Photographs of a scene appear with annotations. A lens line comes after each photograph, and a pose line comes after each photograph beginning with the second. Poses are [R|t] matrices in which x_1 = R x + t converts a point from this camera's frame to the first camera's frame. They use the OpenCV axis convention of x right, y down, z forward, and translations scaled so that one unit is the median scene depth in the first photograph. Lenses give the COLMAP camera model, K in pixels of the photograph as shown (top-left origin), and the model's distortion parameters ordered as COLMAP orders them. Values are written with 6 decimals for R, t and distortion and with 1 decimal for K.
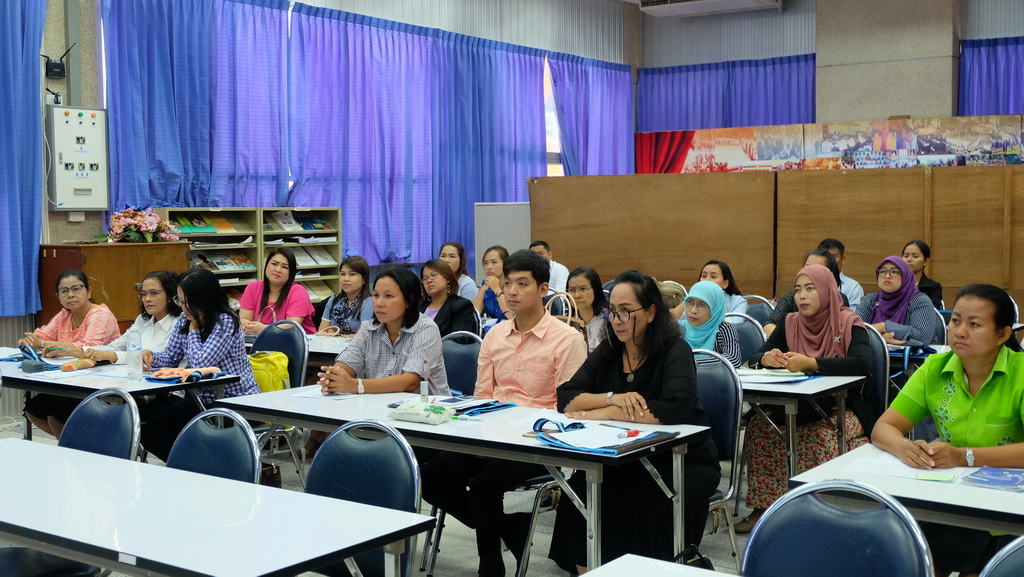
lens RADIAL K [[1226.8, 0, 530.6], [0, 1226.8, 264.3], [0, 0, 1]] dist [0.002056, 0.000000]
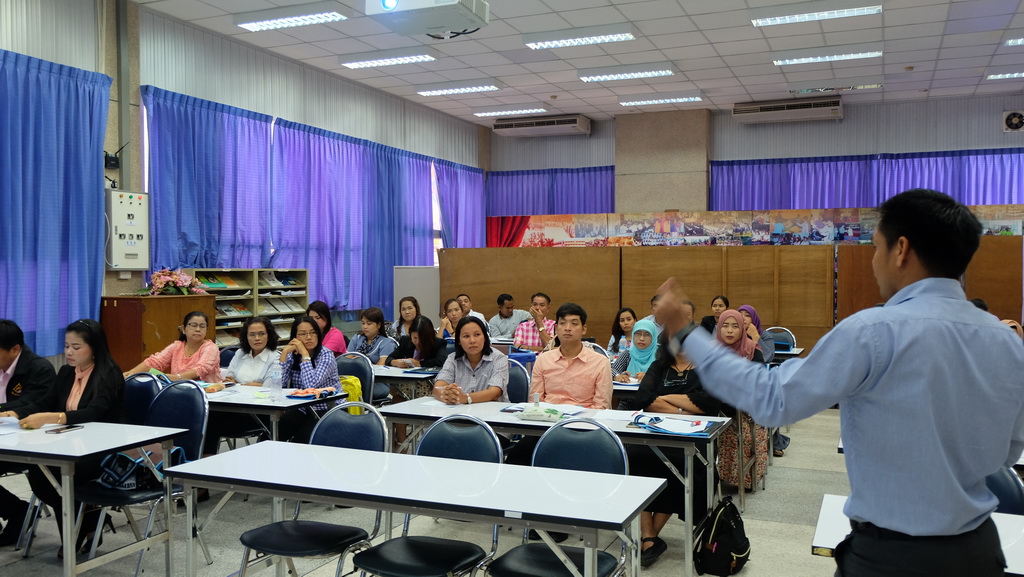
lens RADIAL K [[892.1, 0, 521.4], [0, 892.1, 275.9], [0, 0, 1]] dist [0.017292, 0.075111]
pose [[0.974837, 0.005933, 0.222838, -0.146095], [0.002226, 0.999337, -0.036346, -0.002067], [-0.222906, 0.035927, 0.974178, -0.015422]]
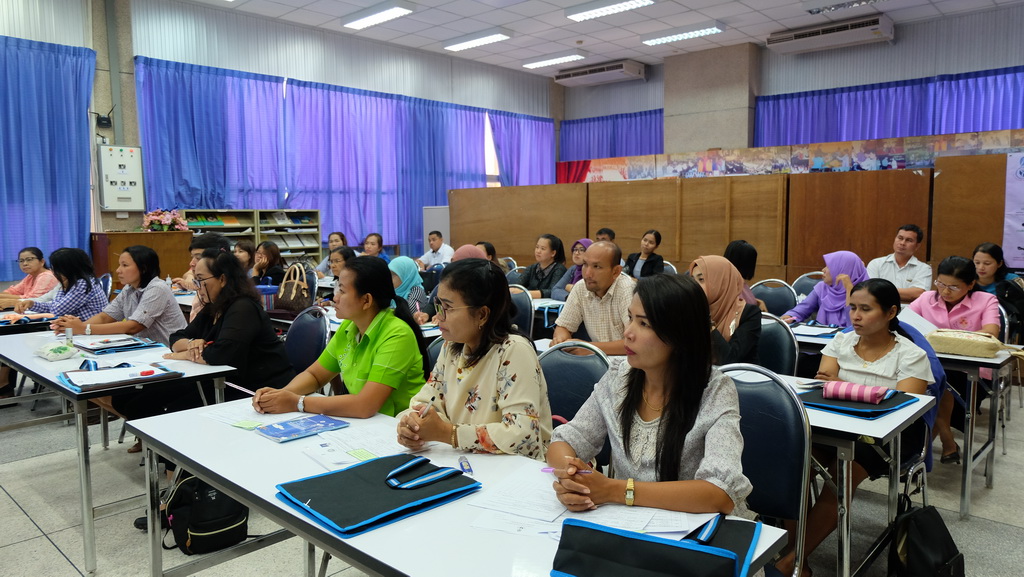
lens RADIAL K [[718.8, 0, 527.3], [0, 718.8, 280.1], [0, 0, 1]] dist [-0.035676, 0.050532]
pose [[0.993357, 0.007112, -0.114852, 0.215056], [-0.002031, 0.999016, 0.044301, 0.002589], [0.115054, -0.043774, 0.992394, 0.119919]]
